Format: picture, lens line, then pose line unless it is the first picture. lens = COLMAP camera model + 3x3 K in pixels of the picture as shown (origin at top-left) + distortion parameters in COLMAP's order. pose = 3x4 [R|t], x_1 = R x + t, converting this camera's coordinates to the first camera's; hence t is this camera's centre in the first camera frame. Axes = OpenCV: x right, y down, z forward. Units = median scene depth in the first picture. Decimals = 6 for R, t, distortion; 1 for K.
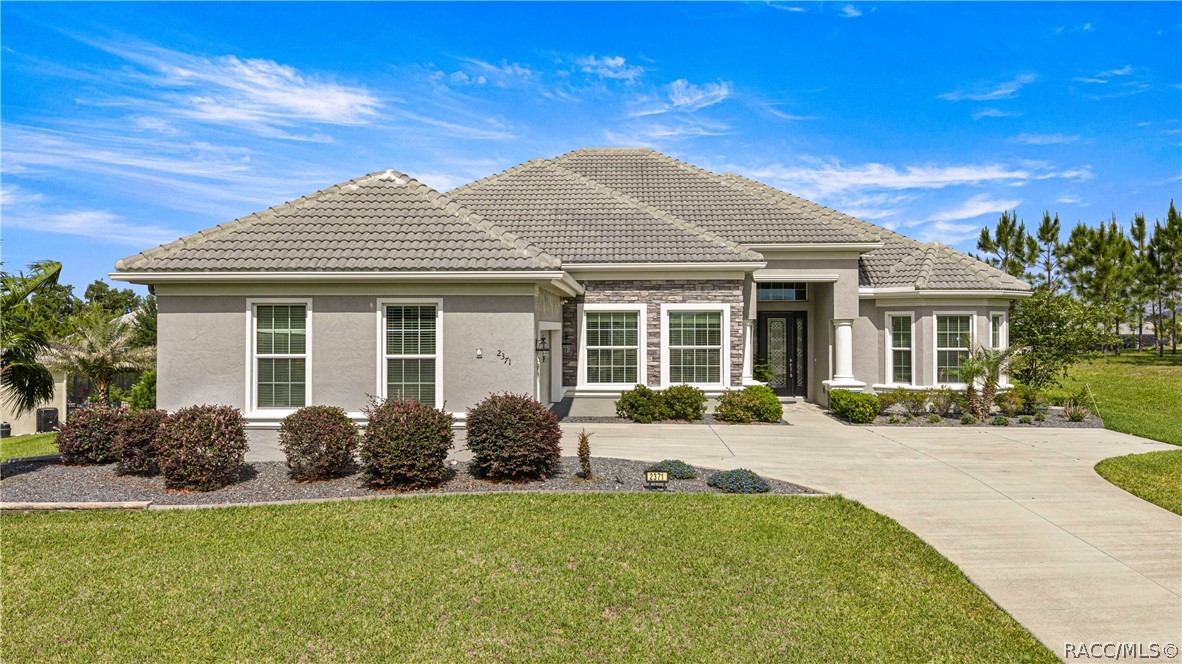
lens RADIAL K [[961.7, 0, 592.0], [0, 961.7, 313.9], [0, 0, 1]] dist [0.001032, -0.000957]
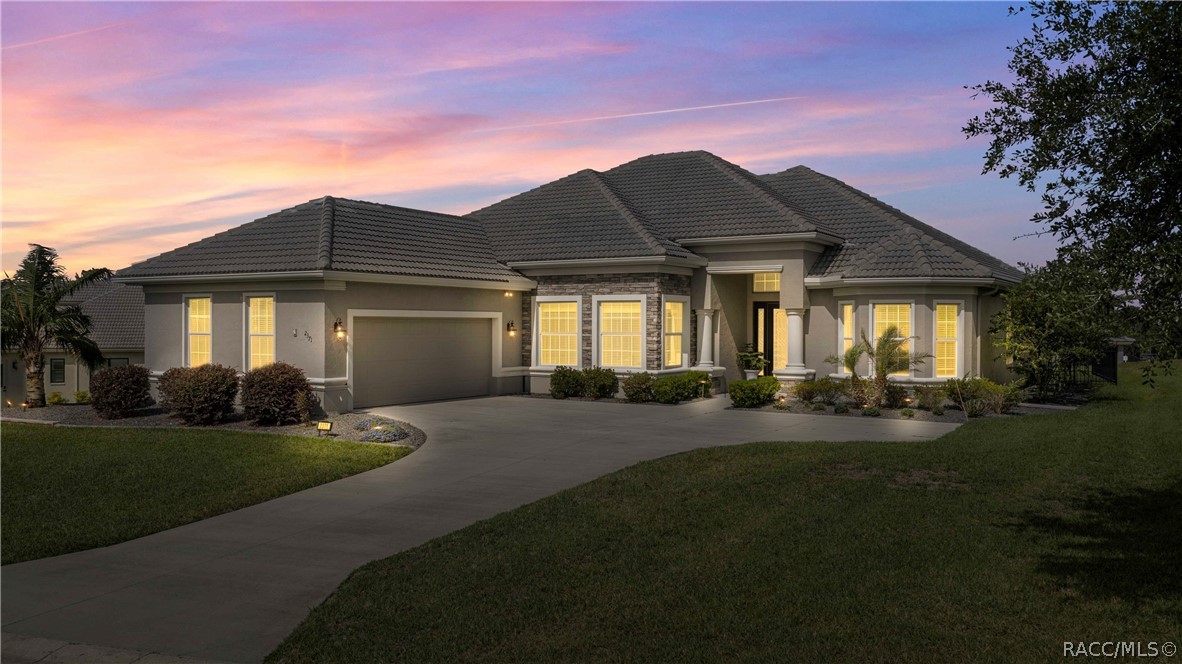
lens RADIAL K [[961.7, 0, 592.0], [0, 961.7, 313.9], [0, 0, 1]] dist [0.001032, -0.000957]
pose [[0.873307, -0.001638, -0.487168, 0.593197], [0.003017, 0.999993, 0.002047, 0.008532], [0.487161, -0.003258, 0.873306, 0.013595]]
